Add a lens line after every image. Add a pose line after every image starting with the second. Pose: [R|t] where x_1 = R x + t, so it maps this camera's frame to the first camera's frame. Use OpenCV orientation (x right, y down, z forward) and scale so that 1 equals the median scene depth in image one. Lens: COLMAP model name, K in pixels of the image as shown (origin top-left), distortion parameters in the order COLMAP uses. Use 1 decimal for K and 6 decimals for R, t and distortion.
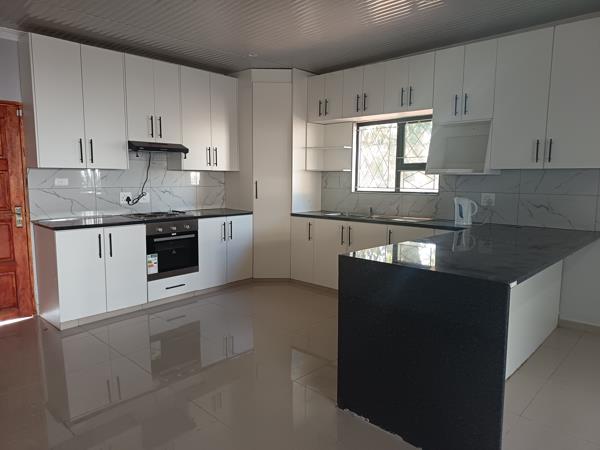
lens RADIAL K [[408.3, 0, 300.0], [0, 408.3, 225.0], [0, 0, 1]] dist [0.050830, -0.069115]
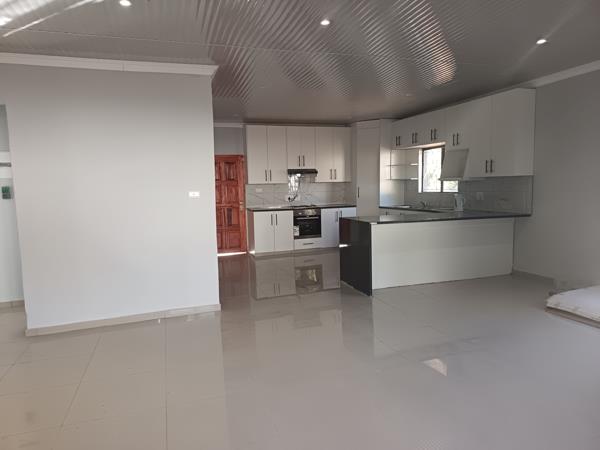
lens RADIAL K [[408.3, 0, 300.0], [0, 408.3, 225.0], [0, 0, 1]] dist [0.050830, -0.069115]
pose [[0.880497, 0.021169, -0.473579, 0.542441], [-0.026954, 0.999622, -0.005429, 0.071657], [0.473285, 0.017545, 0.880734, -0.670110]]
